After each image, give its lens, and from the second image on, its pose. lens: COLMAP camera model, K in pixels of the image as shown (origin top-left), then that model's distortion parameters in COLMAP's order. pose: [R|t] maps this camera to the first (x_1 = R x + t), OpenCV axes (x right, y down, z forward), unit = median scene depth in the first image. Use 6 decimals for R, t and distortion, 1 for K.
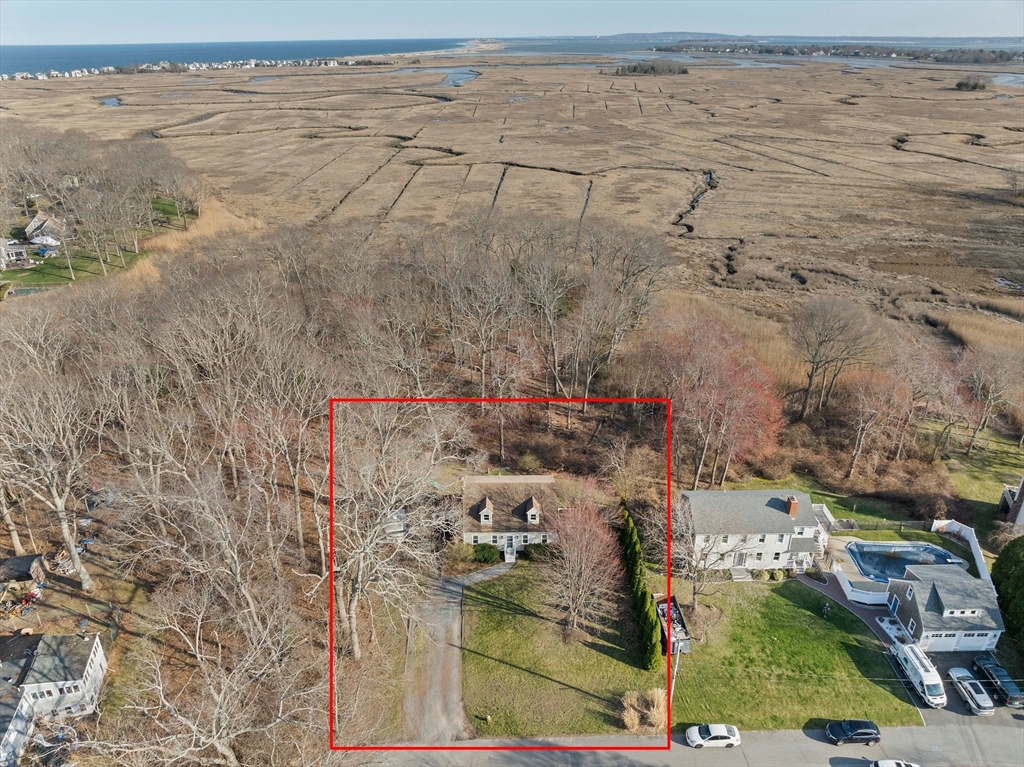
lens RADIAL K [[710.2, 0, 507.4], [0, 710.2, 380.9], [0, 0, 1]] dist [-0.036354, 0.002225]
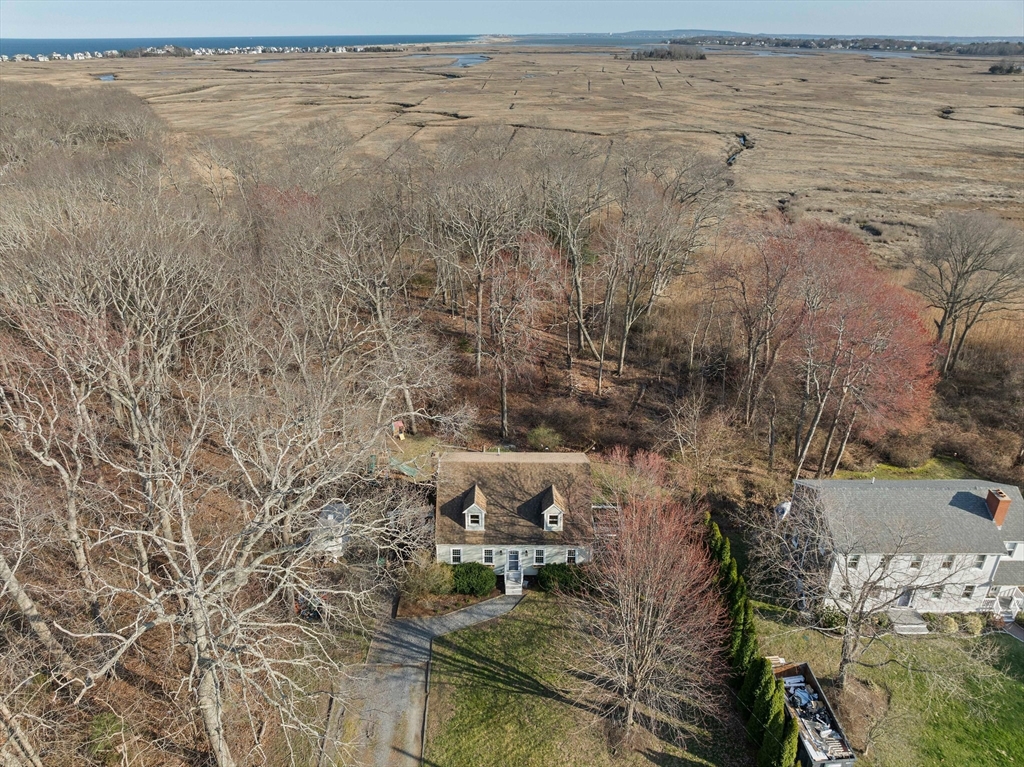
lens RADIAL K [[710.2, 0, 515.9], [0, 710.2, 385.8], [0, 0, 1]] dist [-0.036354, 0.002225]
pose [[0.999903, 0.013793, 0.001663, 0.000869], [-0.013809, 0.999851, 0.010357, 0.027015], [-0.001520, -0.010379, 0.999945, 0.148372]]
